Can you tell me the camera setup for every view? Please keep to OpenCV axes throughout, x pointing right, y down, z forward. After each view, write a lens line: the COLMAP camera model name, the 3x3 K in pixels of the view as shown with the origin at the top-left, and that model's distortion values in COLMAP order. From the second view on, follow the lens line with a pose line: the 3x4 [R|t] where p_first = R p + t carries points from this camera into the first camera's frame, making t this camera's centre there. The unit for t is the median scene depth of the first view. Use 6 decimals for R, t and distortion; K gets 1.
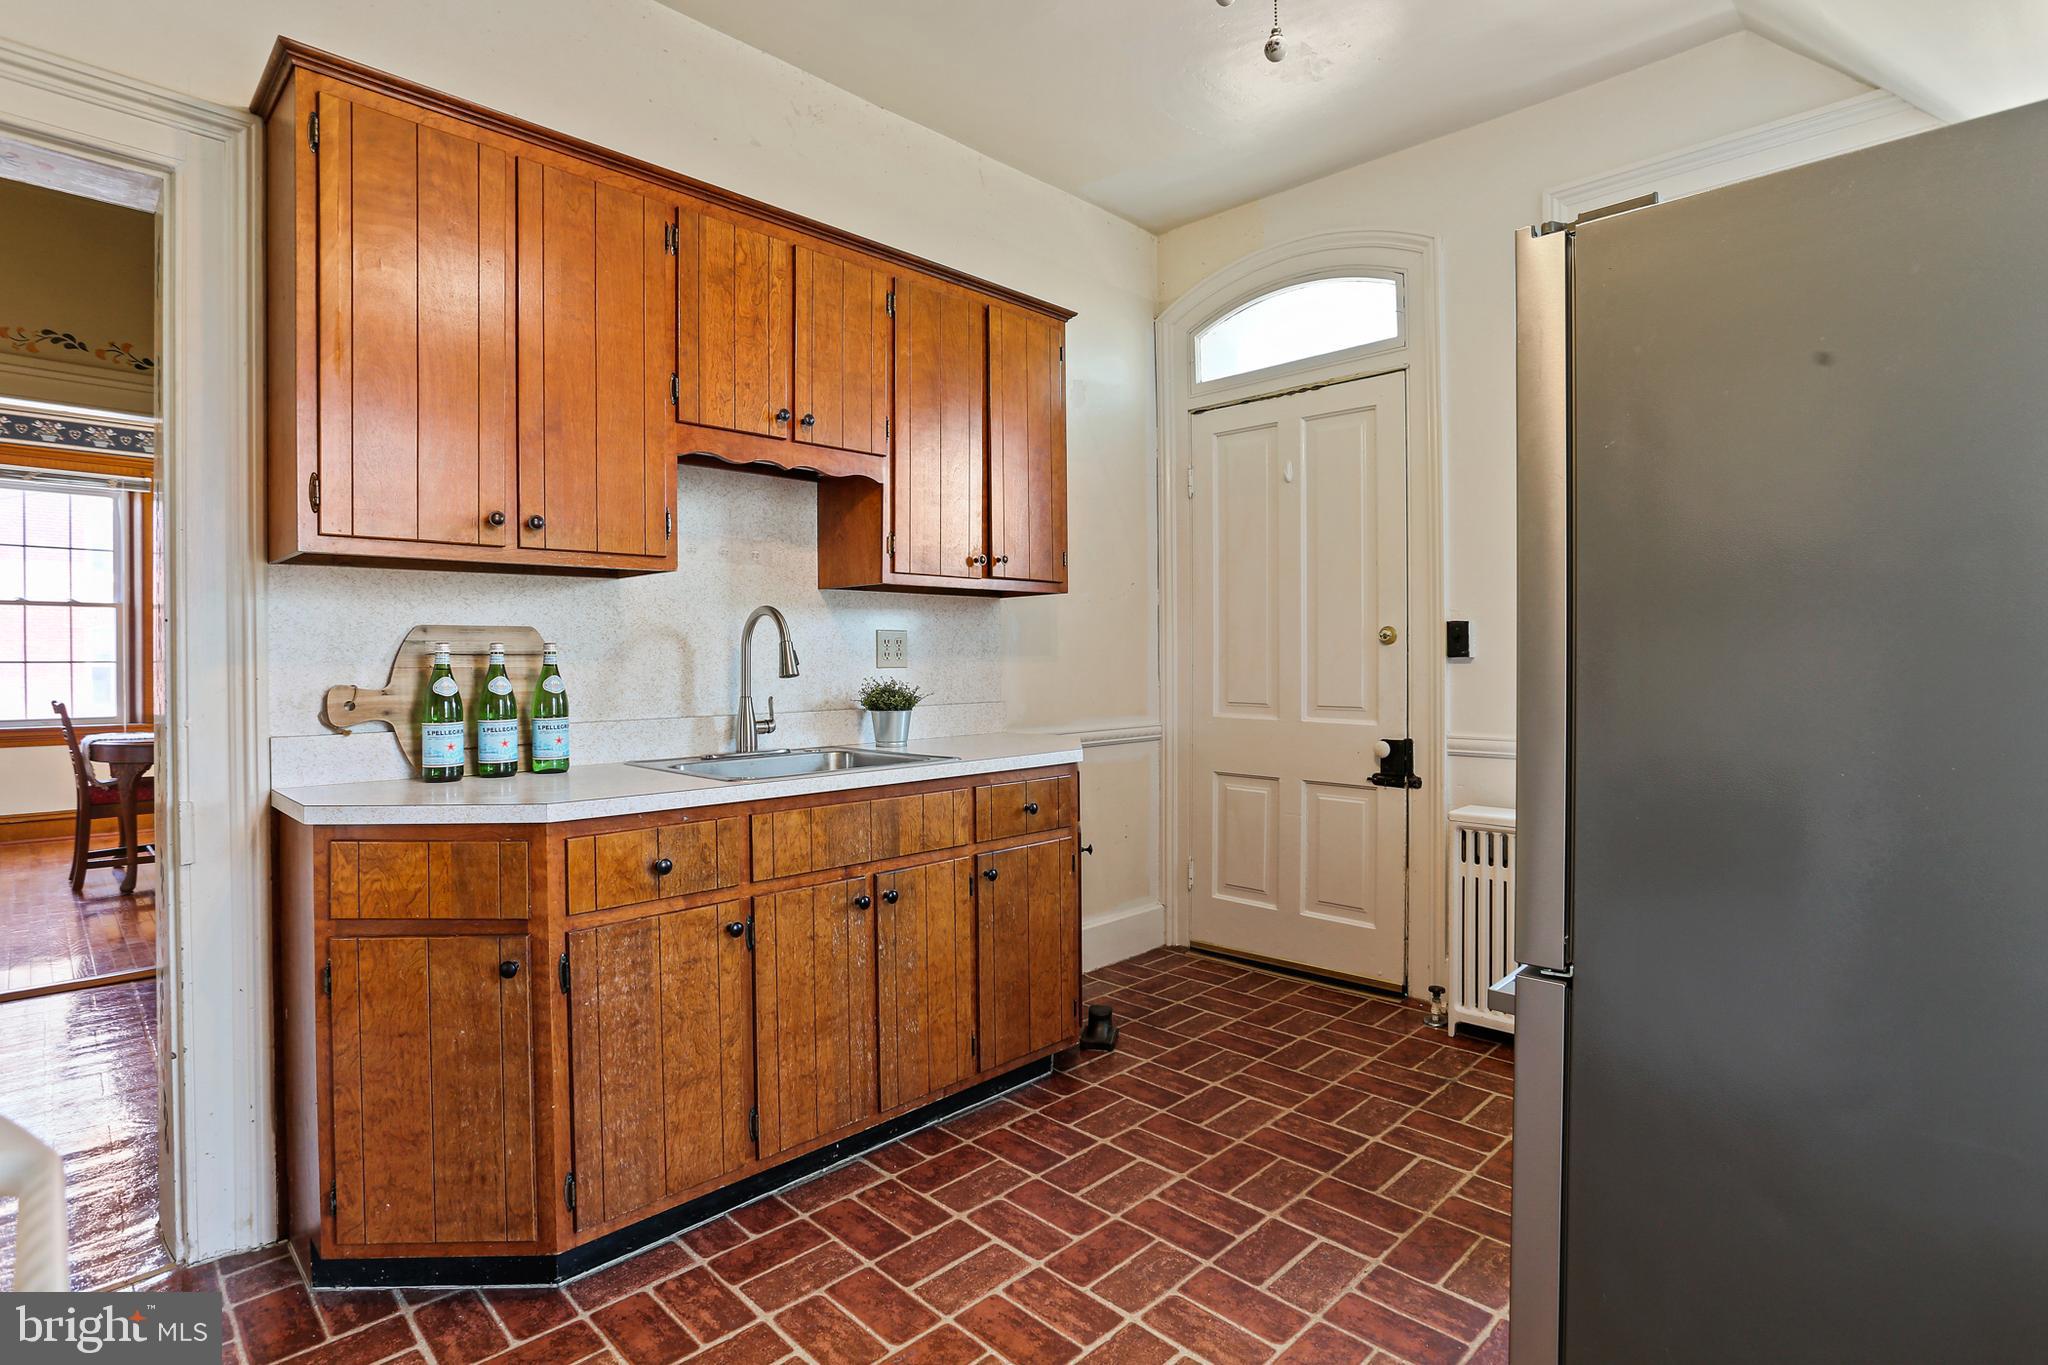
lens RADIAL K [[1018.8, 0, 1020.6], [0, 1018.8, 662.6], [0, 0, 1]] dist [-0.049783, 0.025431]
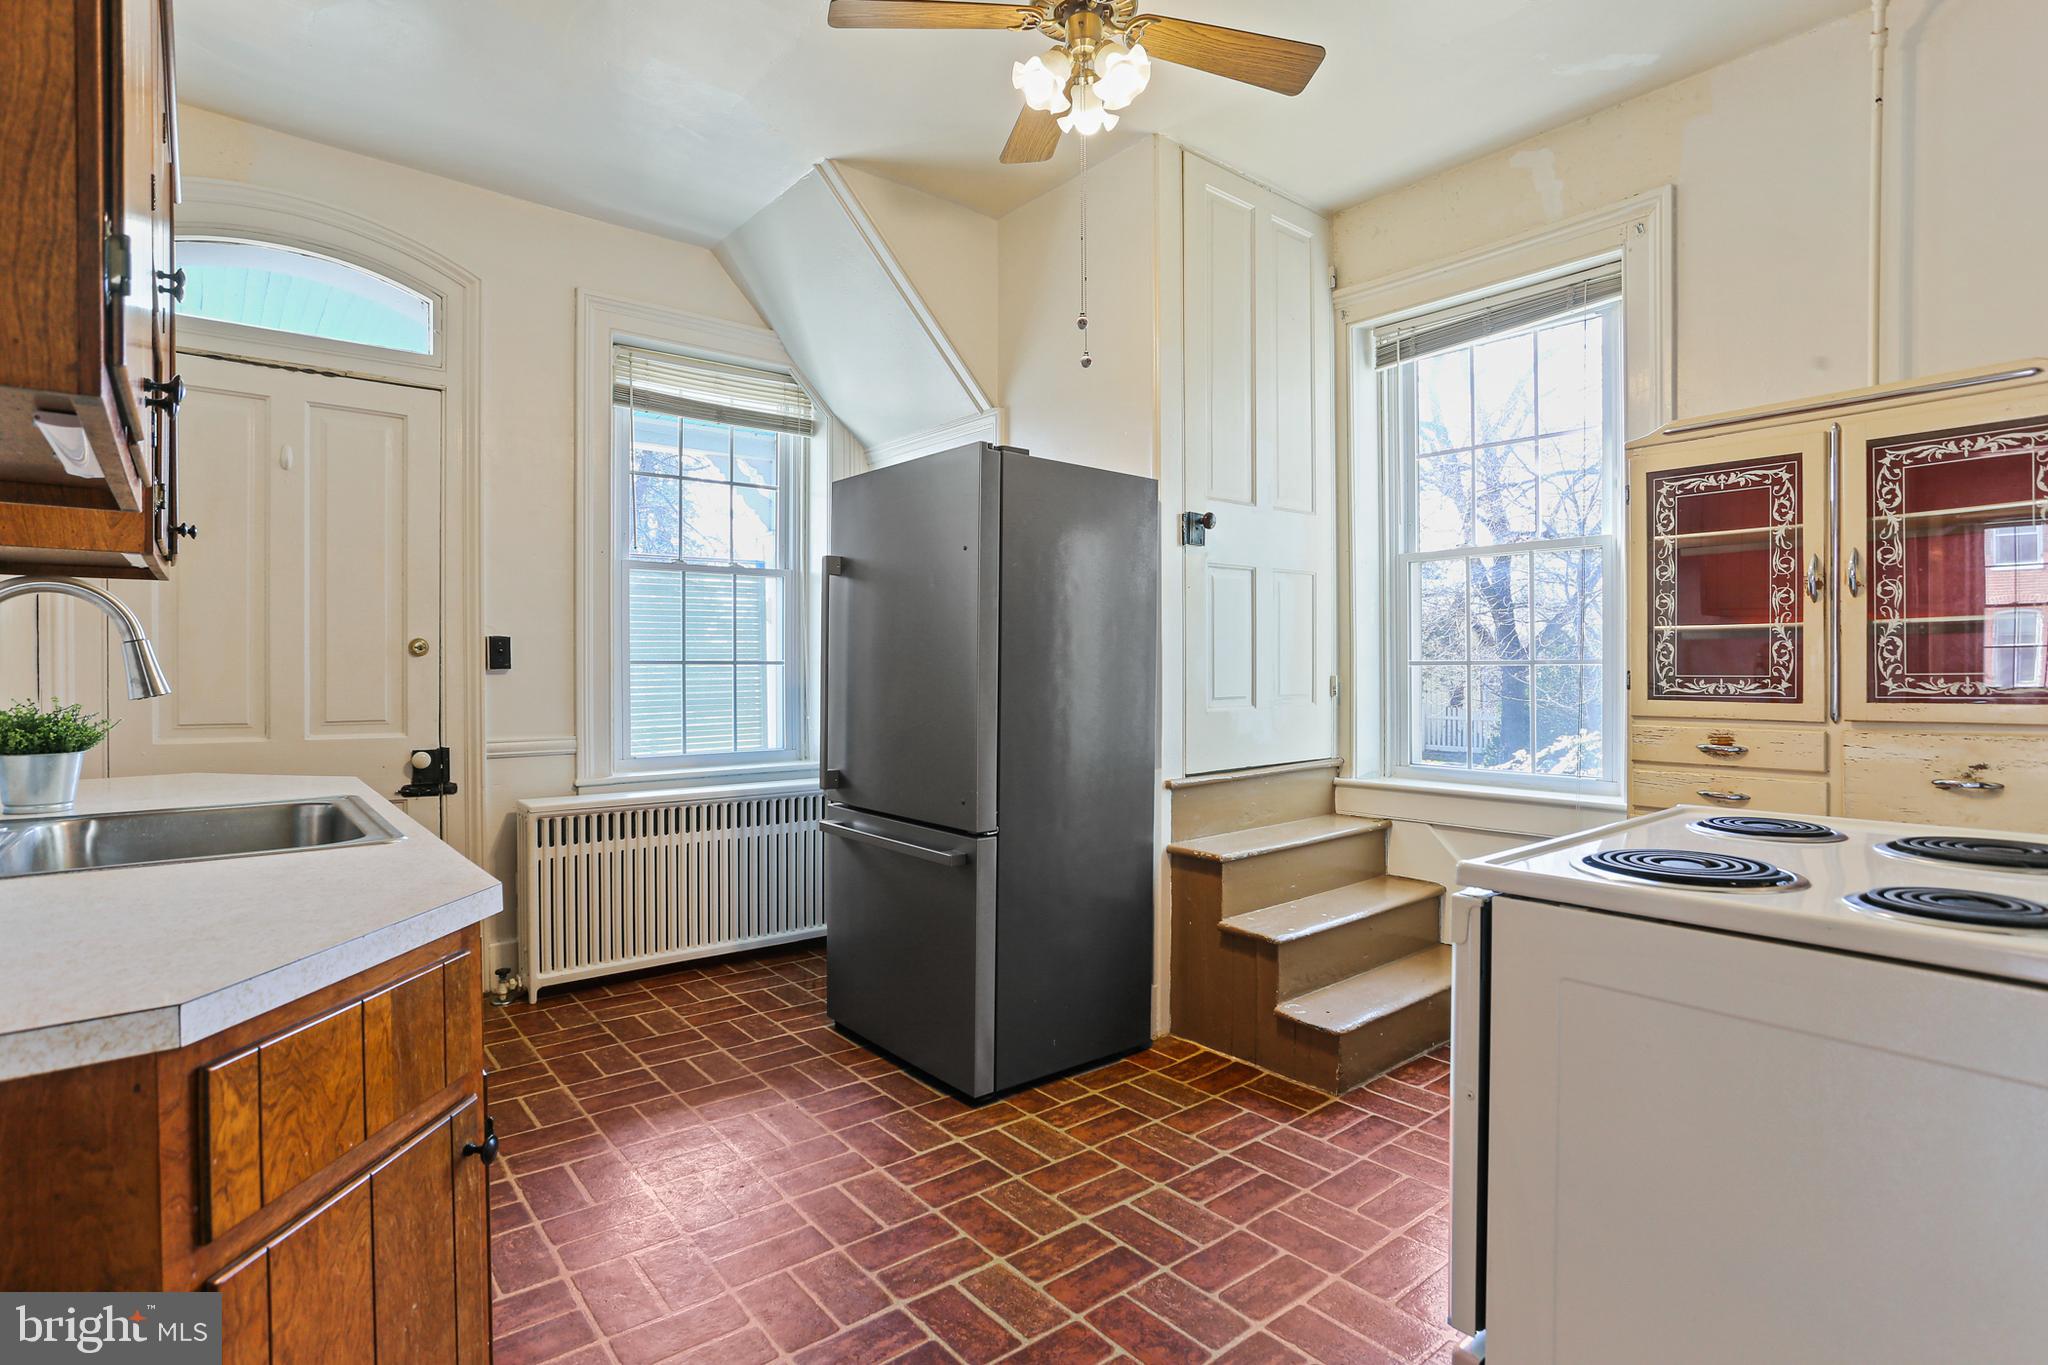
lens RADIAL K [[1018.8, 0, 1020.6], [0, 1018.8, 662.6], [0, 0, 1]] dist [-0.049783, 0.025431]
pose [[0.098942, 0.008336, 0.995058, -0.603164], [0.005726, 0.999944, -0.008946, 0.000906], [-0.995077, 0.006583, 0.098889, 0.318161]]
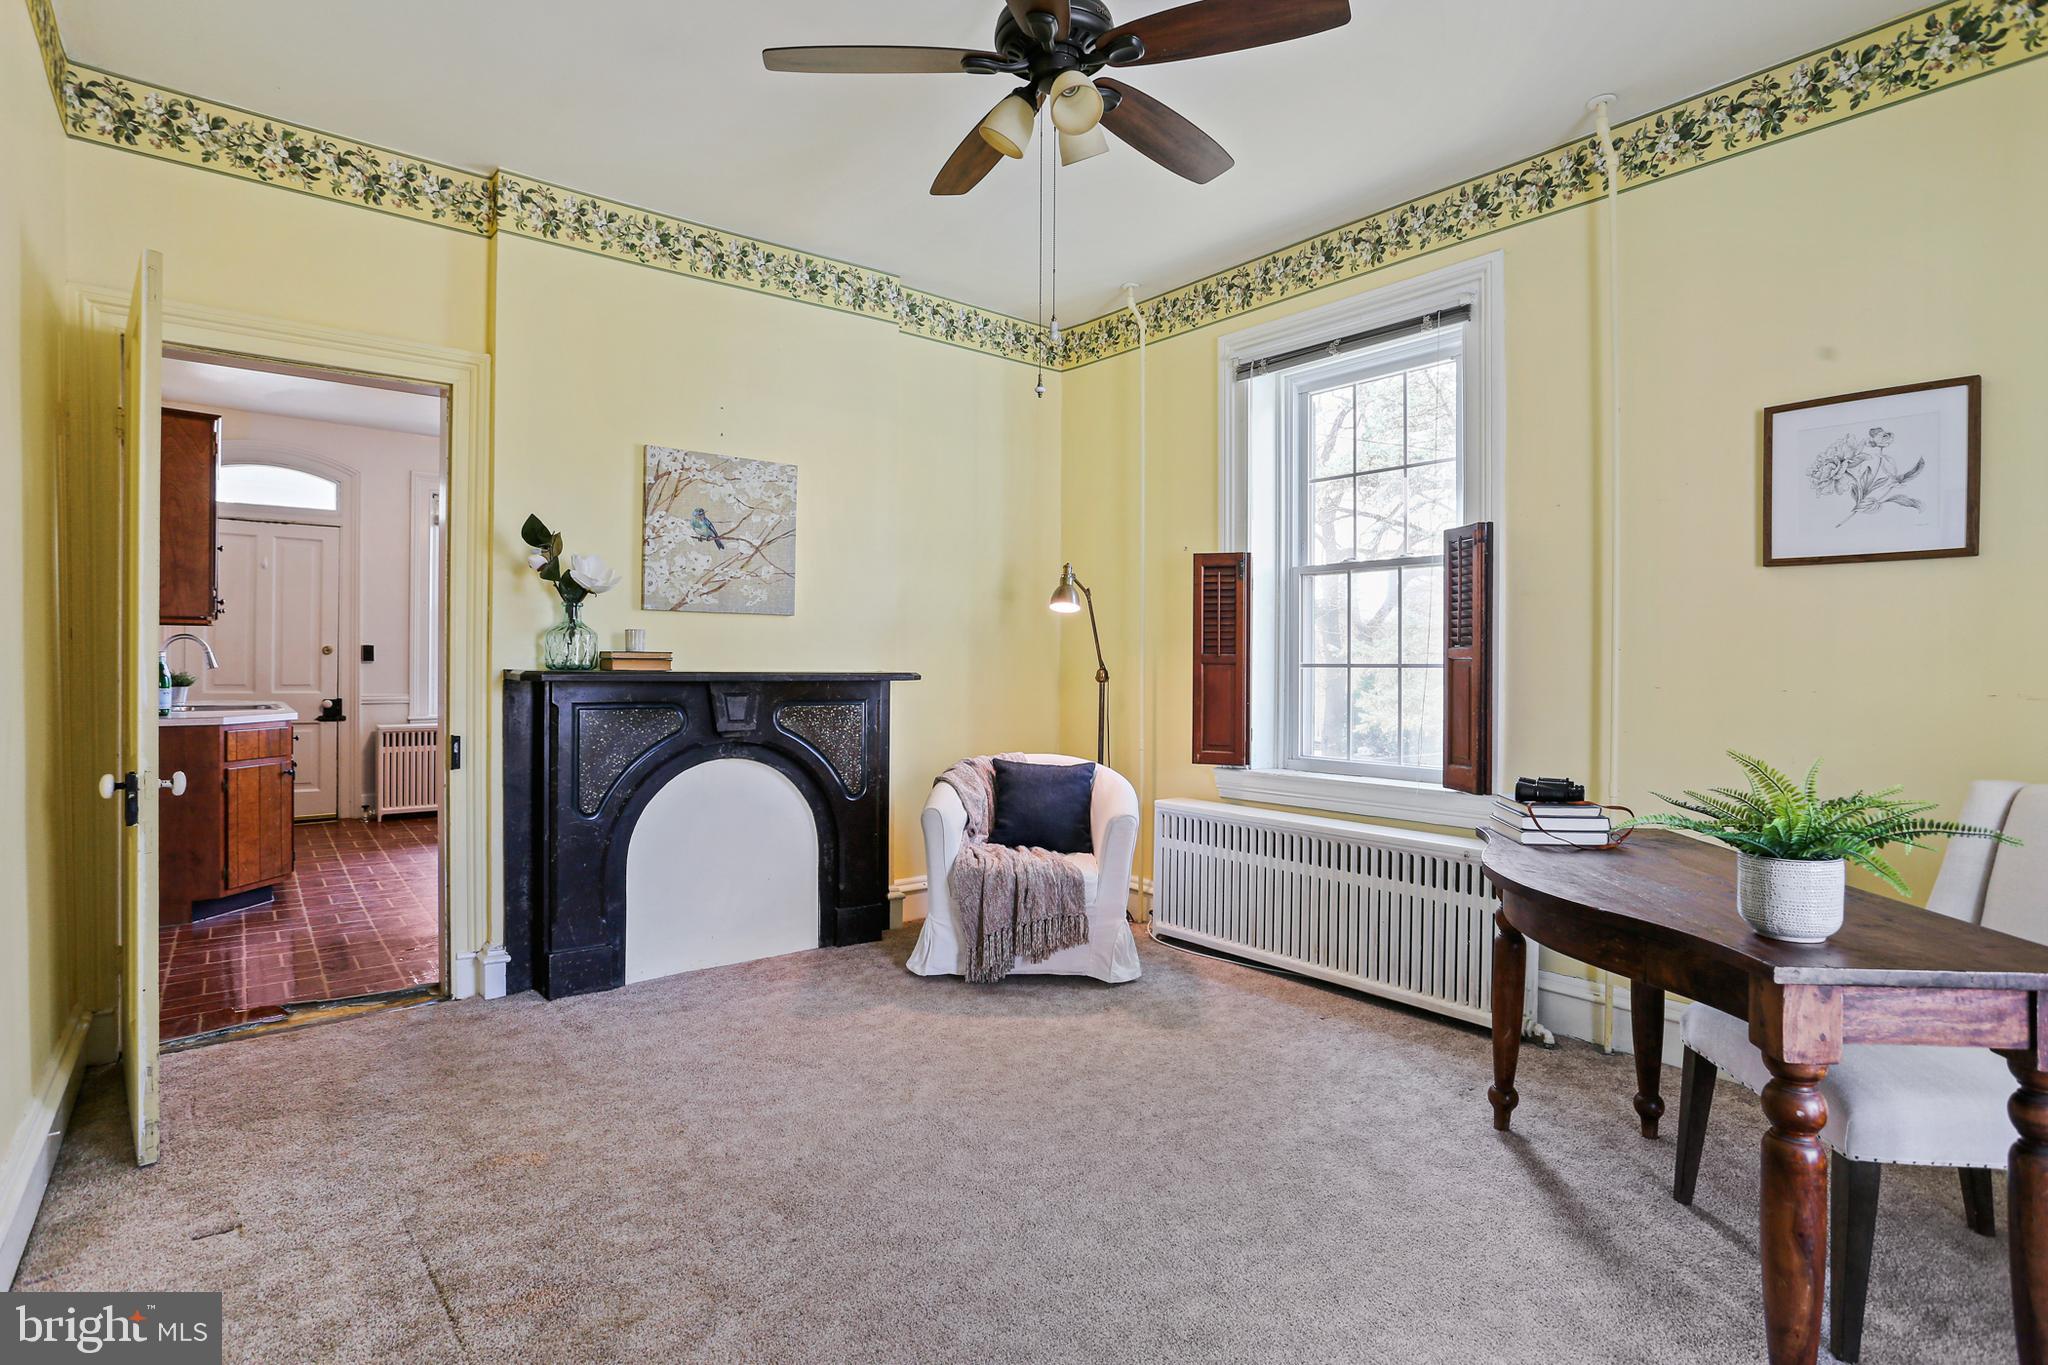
lens RADIAL K [[1018.8, 0, 1020.6], [0, 1018.8, 662.6], [0, 0, 1]] dist [-0.049783, 0.025431]
pose [[0.109785, 0.006426, 0.993935, -1.634577], [-0.008615, 0.999948, -0.005513, -0.001961], [-0.993918, -0.007957, 0.109834, -0.704220]]
